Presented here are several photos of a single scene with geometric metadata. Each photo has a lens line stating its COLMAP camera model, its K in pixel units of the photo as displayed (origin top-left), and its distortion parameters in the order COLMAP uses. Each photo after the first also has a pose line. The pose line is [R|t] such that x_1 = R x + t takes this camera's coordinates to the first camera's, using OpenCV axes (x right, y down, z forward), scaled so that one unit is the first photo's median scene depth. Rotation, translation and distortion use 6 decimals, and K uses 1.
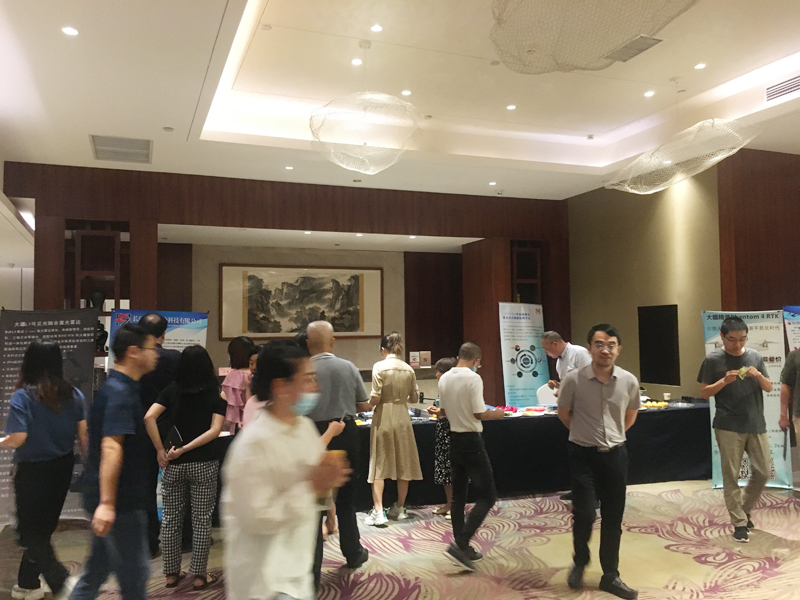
lens RADIAL K [[664.5, 0, 399.1], [0, 664.5, 299.3], [0, 0, 1]] dist [0.079506, -0.039578]
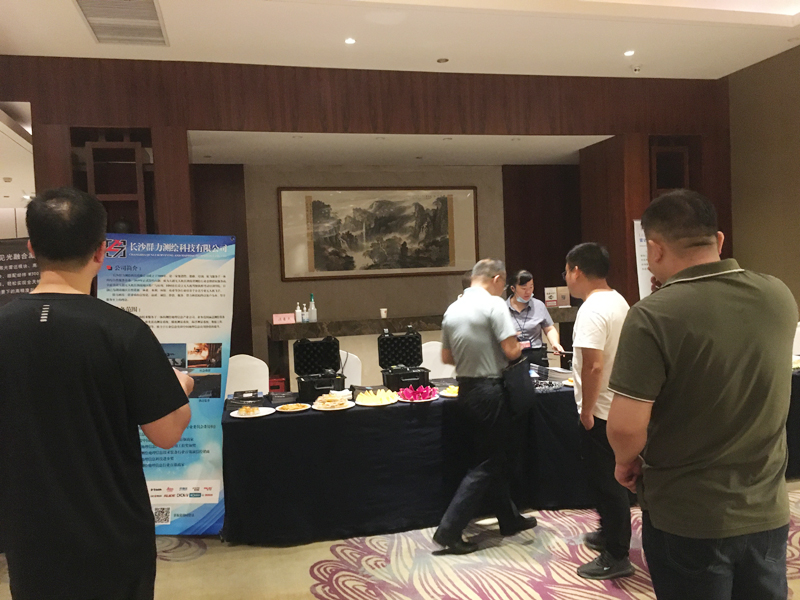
lens RADIAL K [[664.5, 0, 399.9], [0, 664.5, 305.2], [0, 0, 1]] dist [0.079506, -0.039578]
pose [[0.991387, -0.024344, -0.128682, -0.017630], [0.036455, 0.995035, 0.092611, 0.019515], [0.125788, -0.096505, 0.987352, 0.195040]]
